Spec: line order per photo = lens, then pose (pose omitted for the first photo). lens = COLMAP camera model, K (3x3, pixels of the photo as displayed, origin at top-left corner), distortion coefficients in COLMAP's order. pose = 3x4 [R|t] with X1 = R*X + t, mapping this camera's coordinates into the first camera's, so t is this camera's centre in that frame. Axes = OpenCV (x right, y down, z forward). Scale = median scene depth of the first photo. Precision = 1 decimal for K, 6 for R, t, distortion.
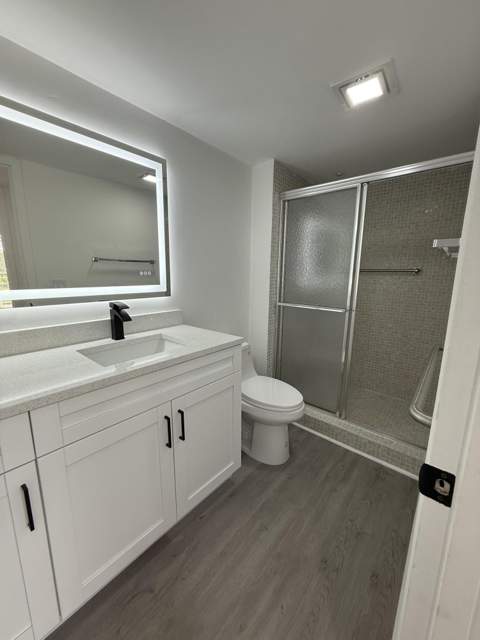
lens RADIAL K [[253.0, 0, 240.0], [0, 253.0, 320.0], [0, 0, 1]] dist [0.000417, 0.000111]
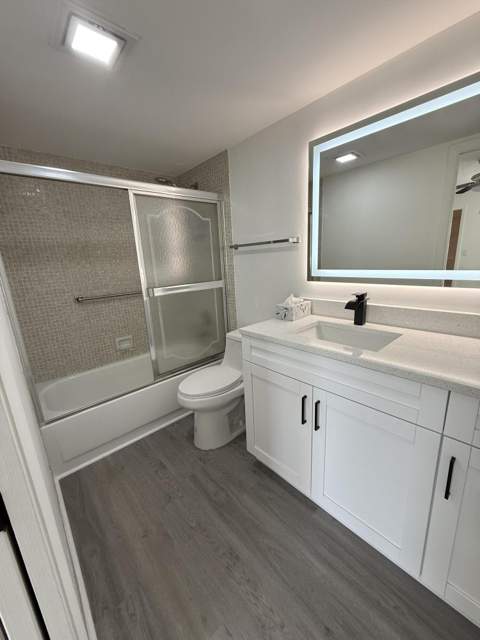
lens RADIAL K [[253.0, 0, 240.0], [0, 253.0, 320.0], [0, 0, 1]] dist [0.000417, 0.000111]
pose [[-0.117464, 0.226450, -0.966914, 0.552177], [-0.143005, 0.959649, 0.242122, -0.116138], [0.982727, 0.166714, -0.080341, 0.590471]]
